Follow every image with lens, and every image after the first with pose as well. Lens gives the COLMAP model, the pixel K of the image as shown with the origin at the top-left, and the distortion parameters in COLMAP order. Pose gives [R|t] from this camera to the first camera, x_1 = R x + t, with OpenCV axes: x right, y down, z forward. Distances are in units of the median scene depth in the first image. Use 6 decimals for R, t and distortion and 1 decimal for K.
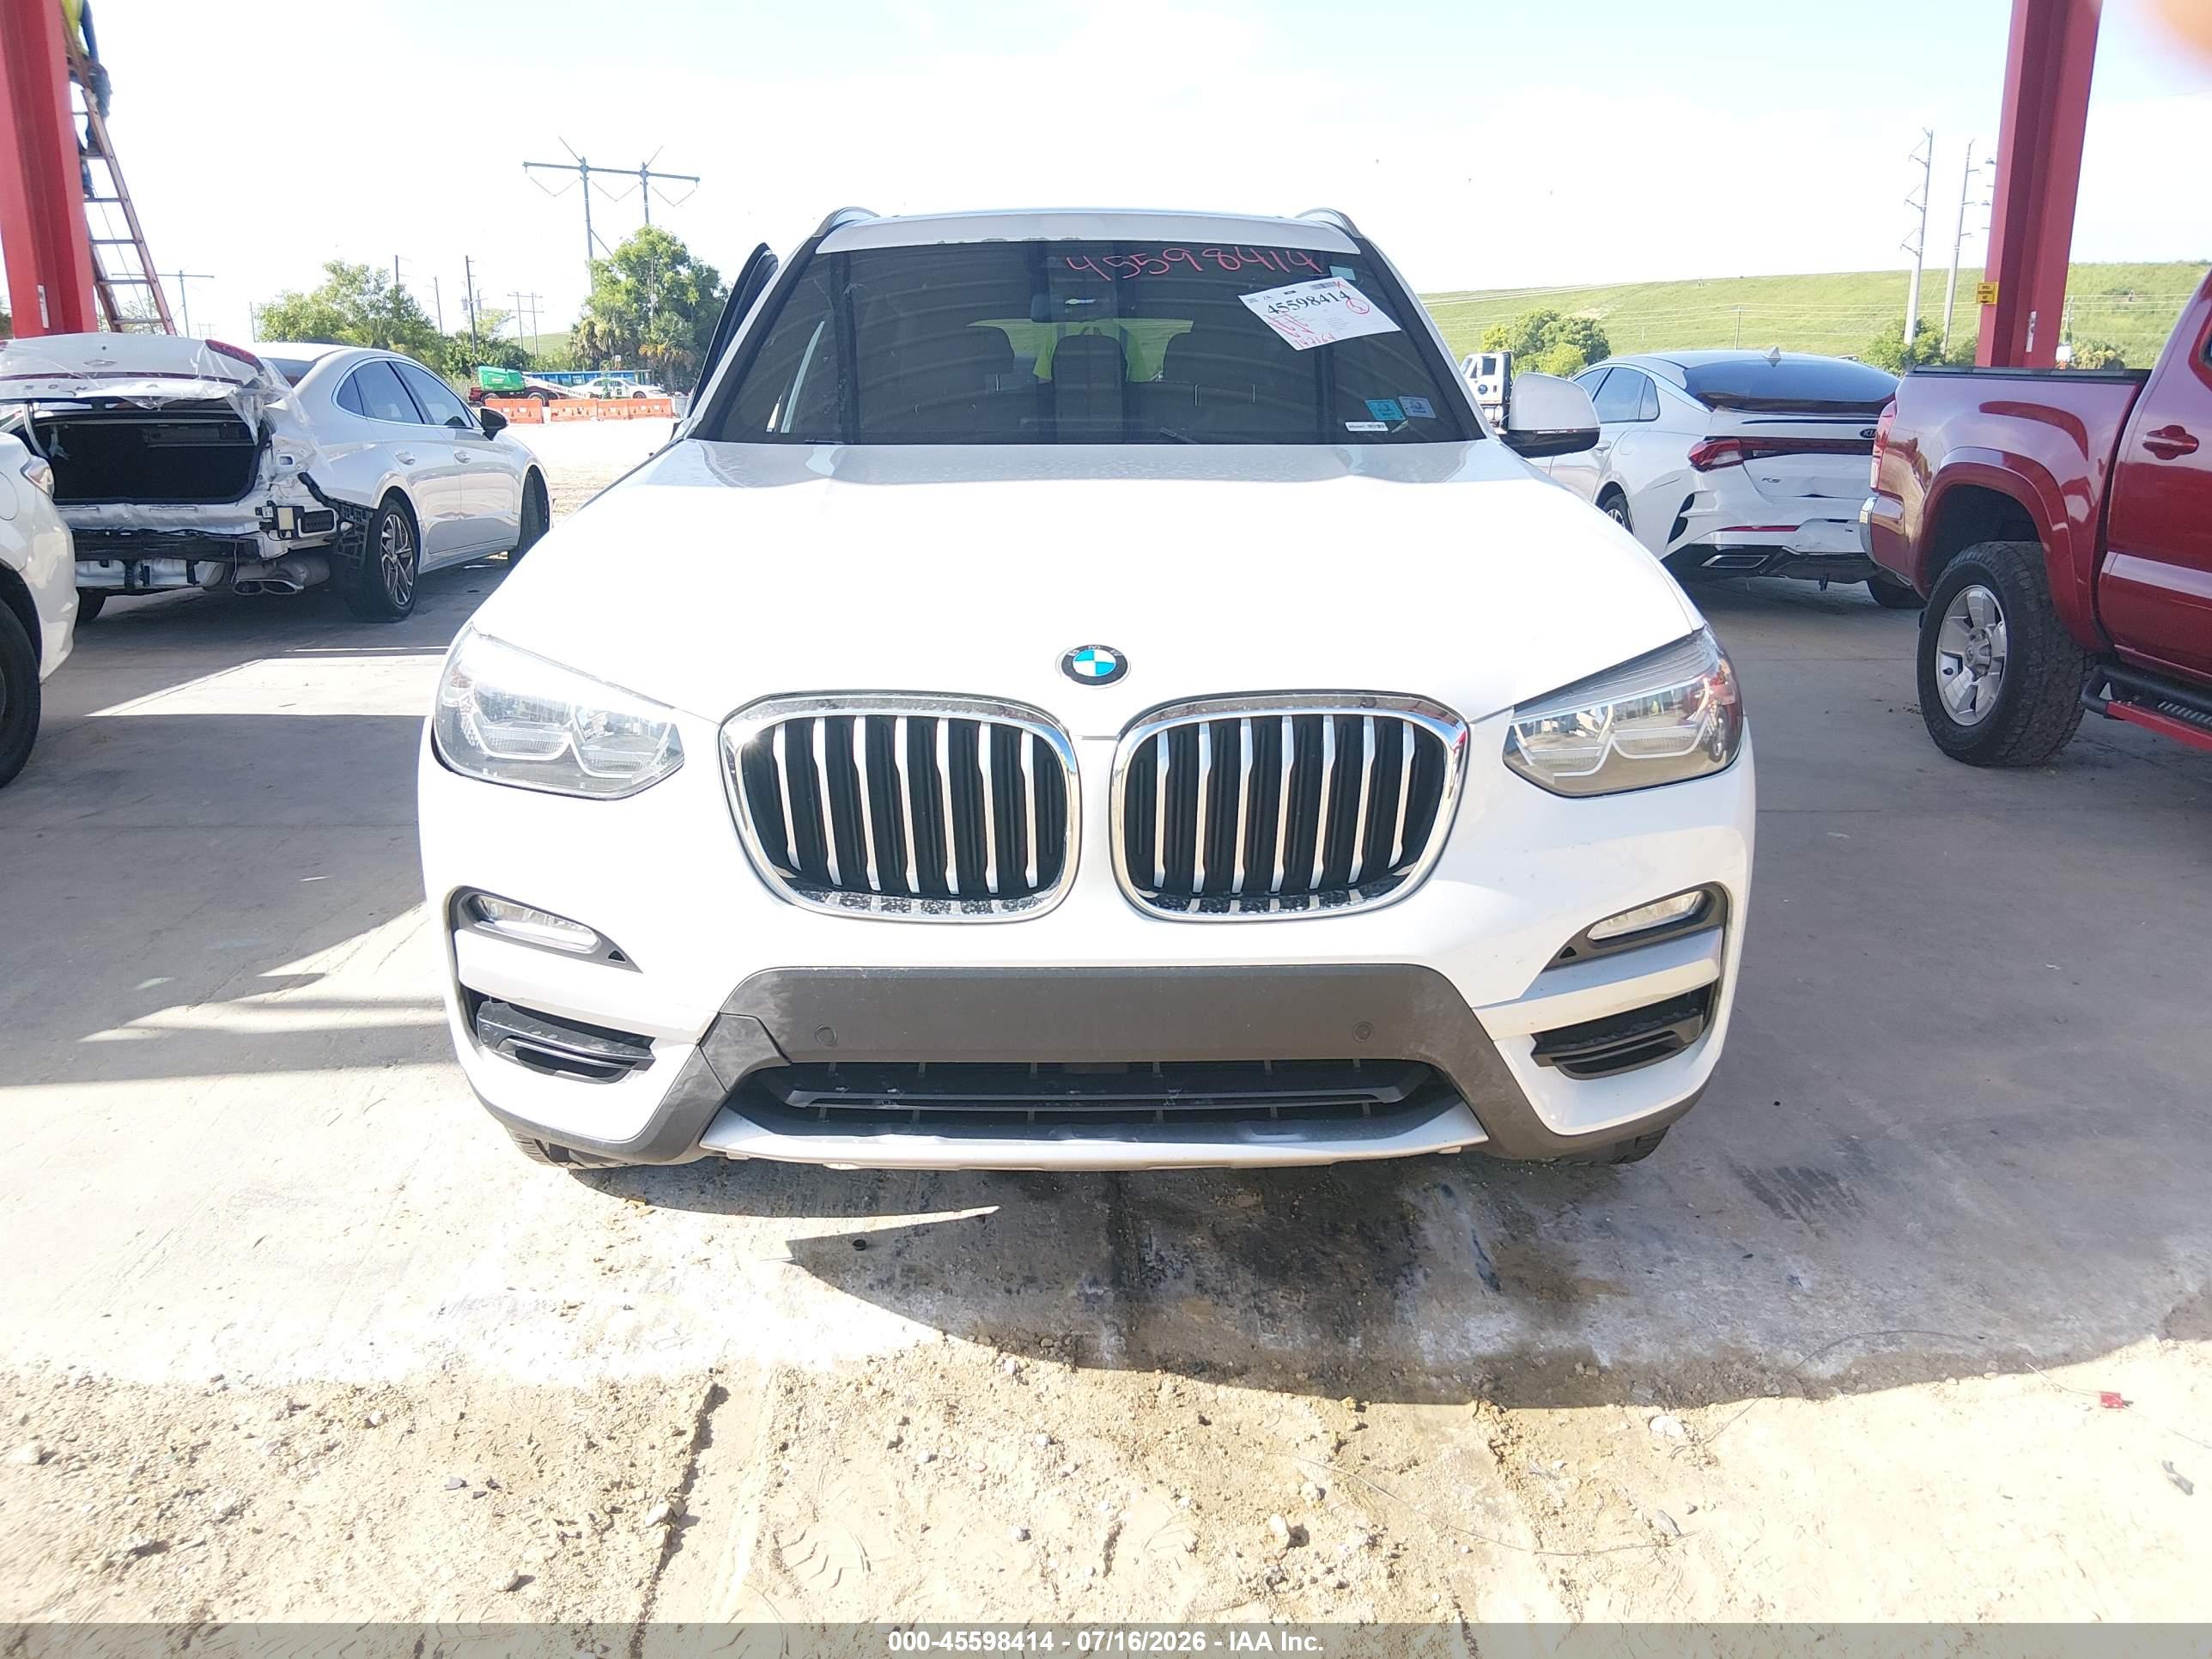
lens RADIAL K [[1645.3, 0, 1106.0], [0, 1645.3, 829.5], [0, 0, 1]] dist [0.106037, -0.181986]
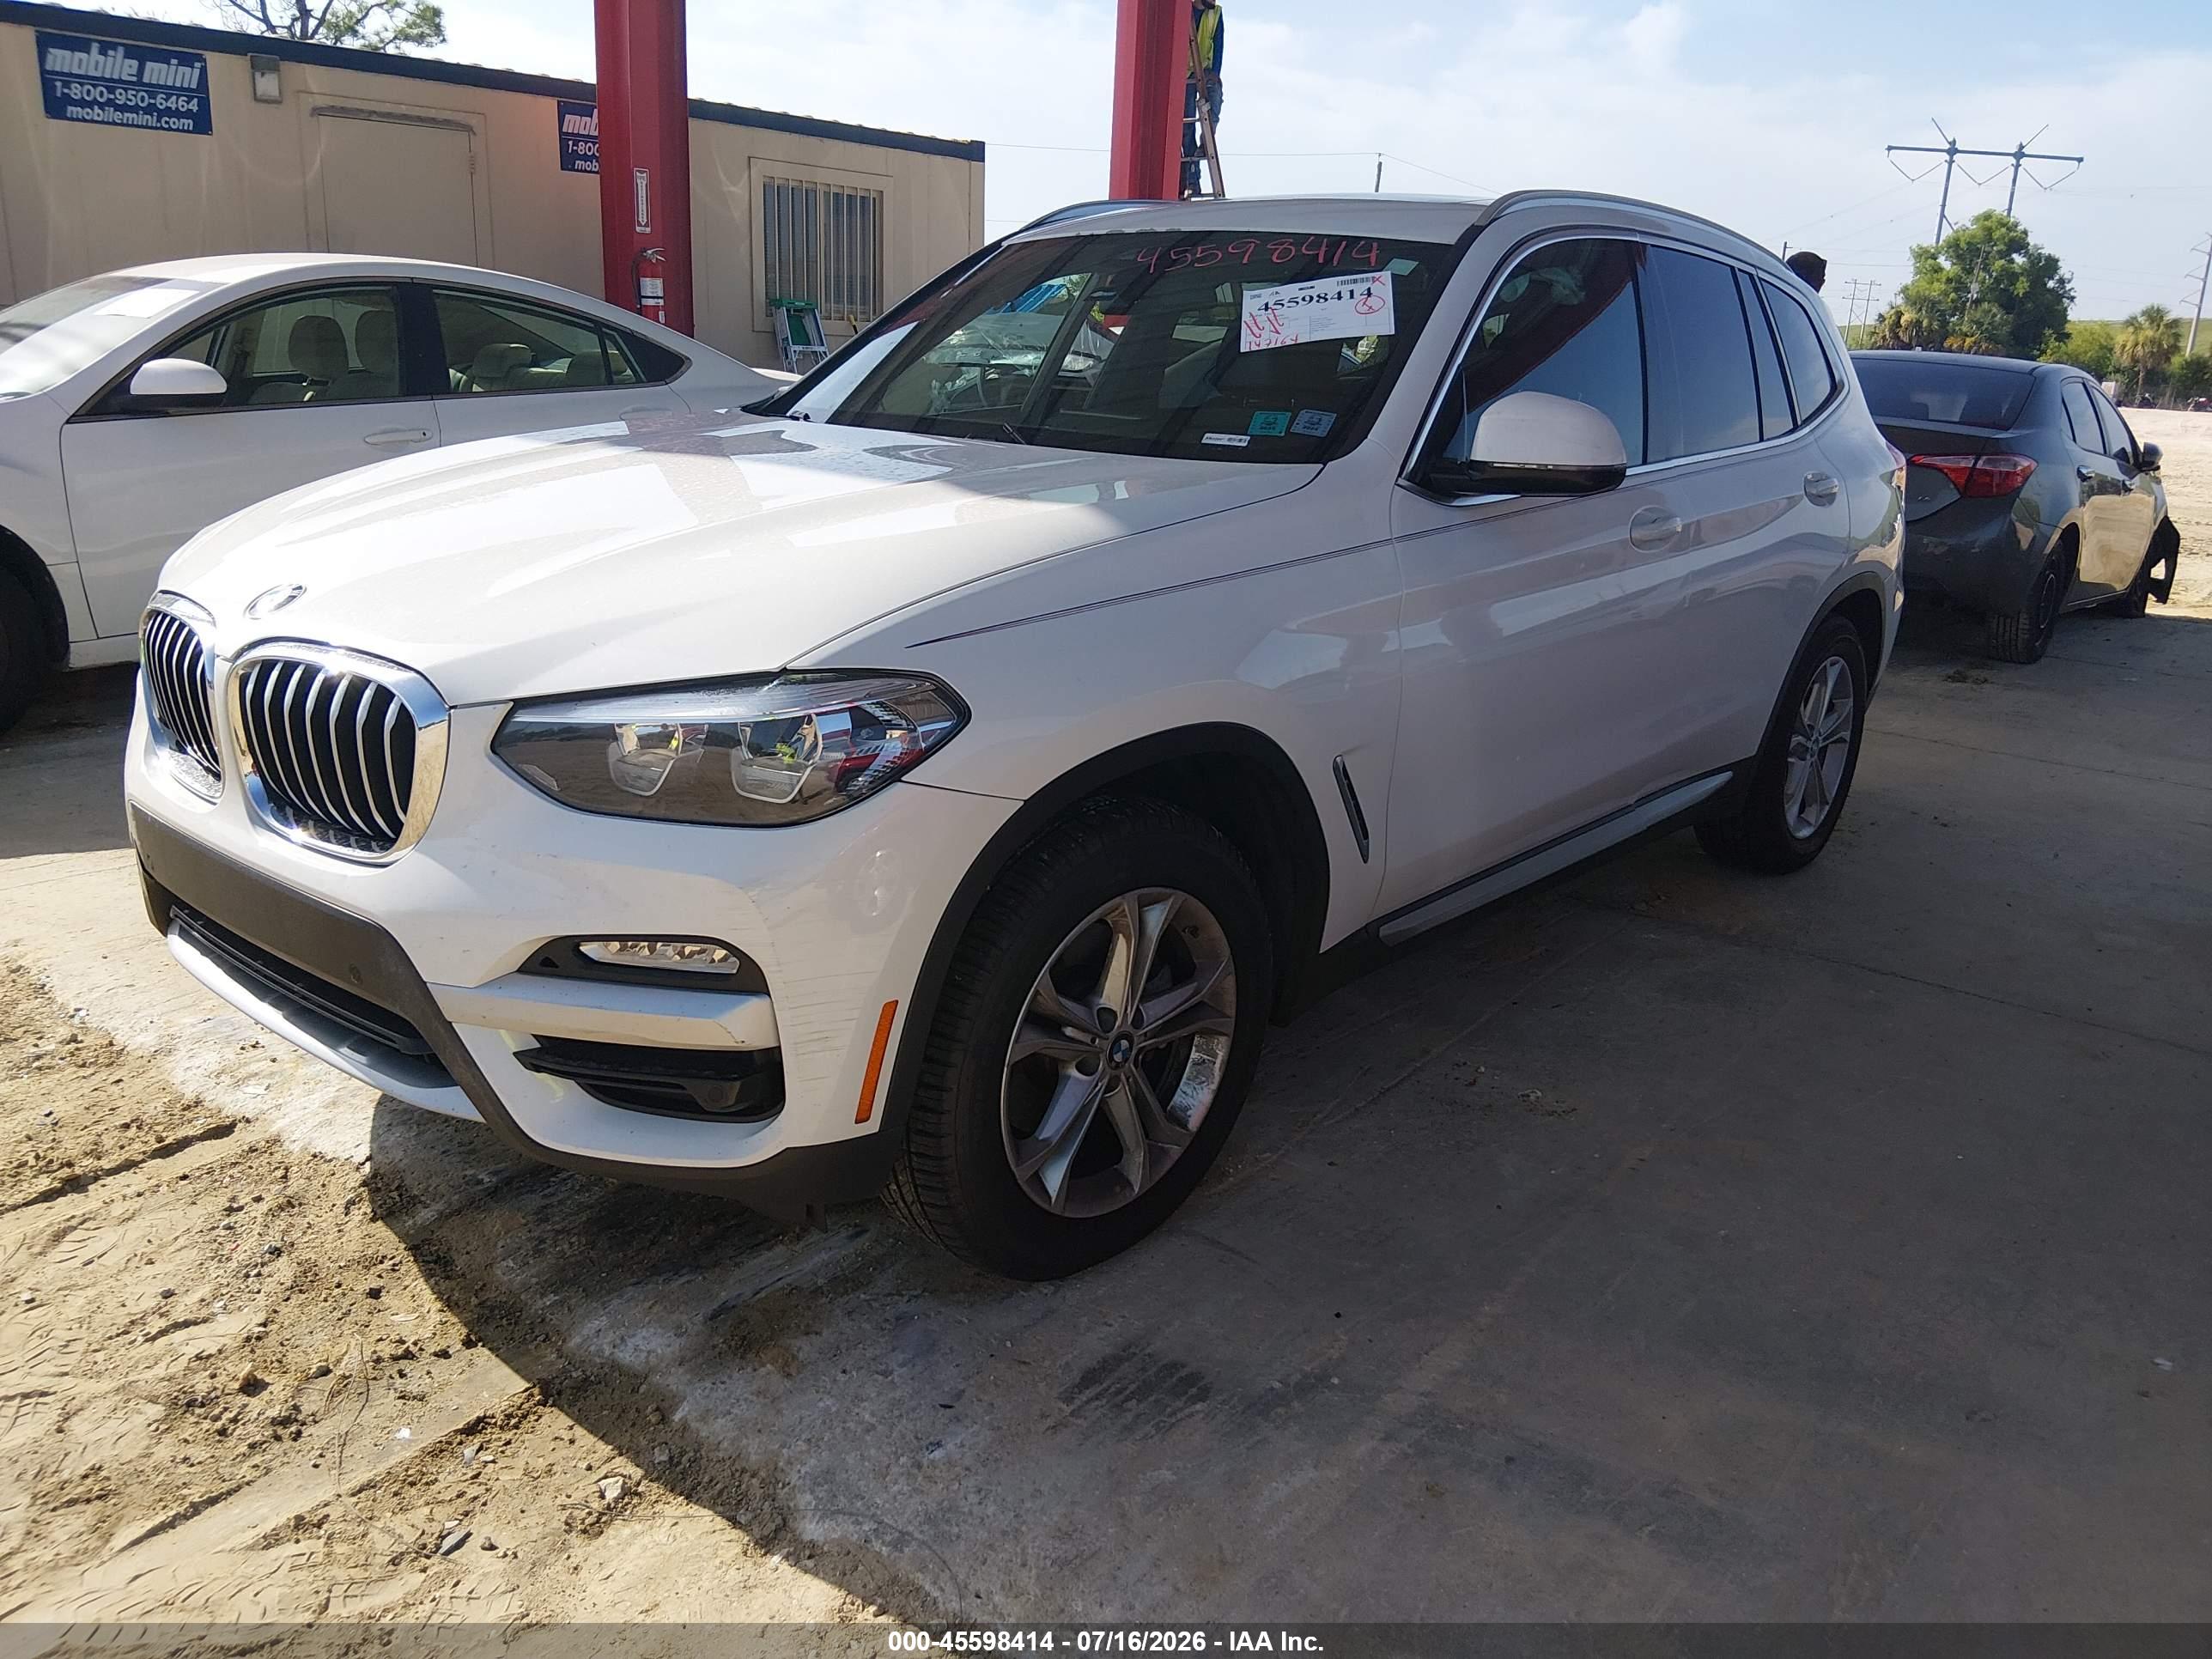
lens RADIAL K [[1645.3, 0, 1106.0], [0, 1645.3, 829.5], [0, 0, 1]] dist [0.106037, -0.181986]
pose [[0.752008, 0.216044, -0.622743, 1.025797], [-0.211742, 0.973866, 0.082163, -0.139948], [0.624219, 0.070074, 0.778101, 0.398316]]
